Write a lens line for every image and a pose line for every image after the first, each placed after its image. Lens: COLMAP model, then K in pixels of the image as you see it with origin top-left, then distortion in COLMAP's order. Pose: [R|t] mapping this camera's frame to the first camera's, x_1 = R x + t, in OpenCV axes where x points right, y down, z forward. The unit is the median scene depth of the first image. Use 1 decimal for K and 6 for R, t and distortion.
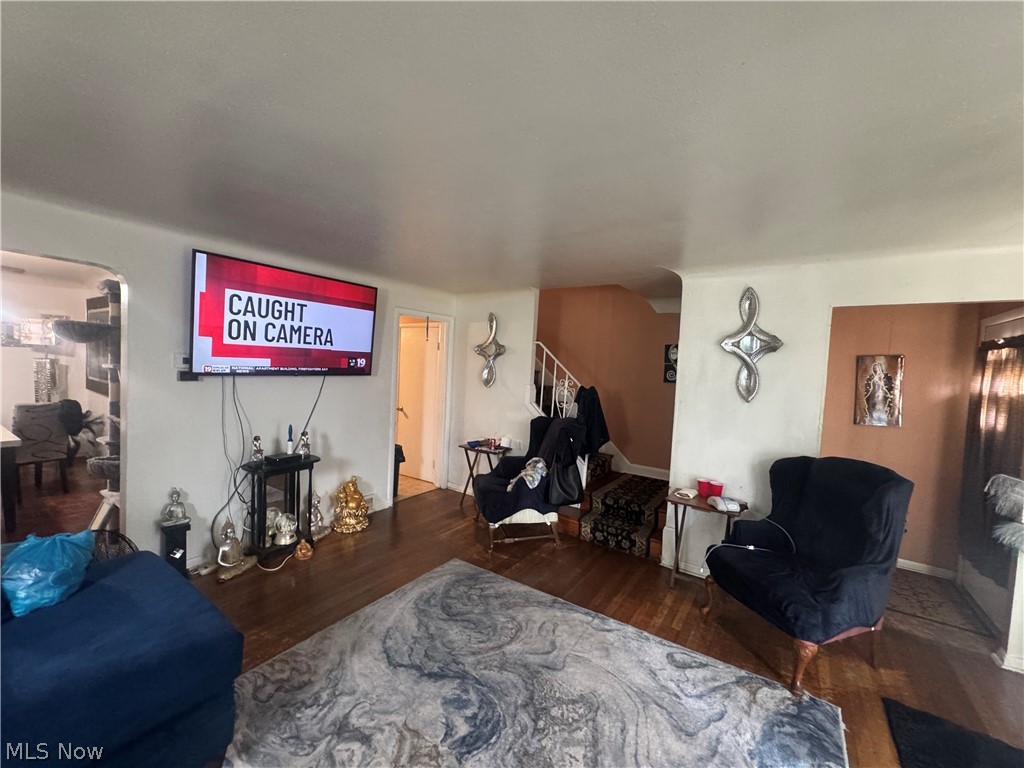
lens RADIAL K [[408.6, 0, 514.6], [0, 408.6, 386.5], [0, 0, 1]] dist [-0.001538, 0.000248]
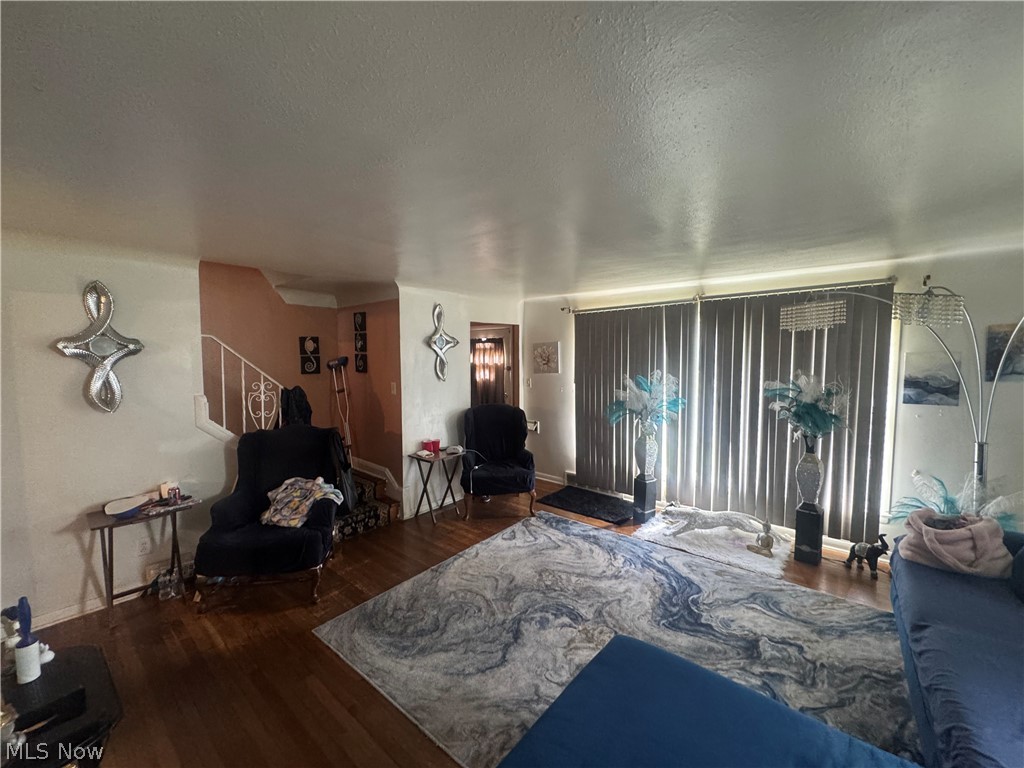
lens RADIAL K [[408.6, 0, 509.4], [0, 408.6, 387.0], [0, 0, 1]] dist [-0.001538, 0.000248]
pose [[0.106353, -0.126224, 0.986284, -1.012908], [0.062633, 0.990790, 0.120047, -0.120318], [-0.992354, 0.049006, 0.113280, 0.673819]]
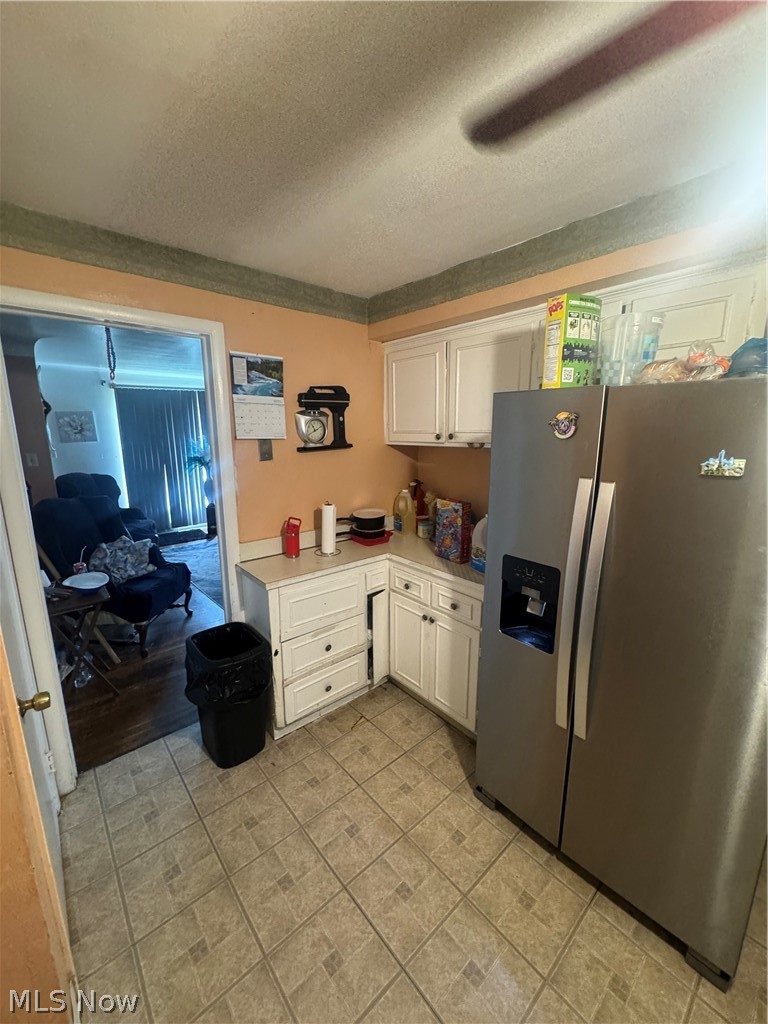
lens RADIAL K [[408.6, 0, 384.2], [0, 408.6, 512.4], [0, 0, 1]] dist [-0.001538, 0.000248]
pose [[-0.964096, -0.106841, 0.243111, -1.039840], [-0.040907, 0.964318, 0.261567, -0.198246], [-0.262382, 0.242231, -0.934066, 2.387828]]
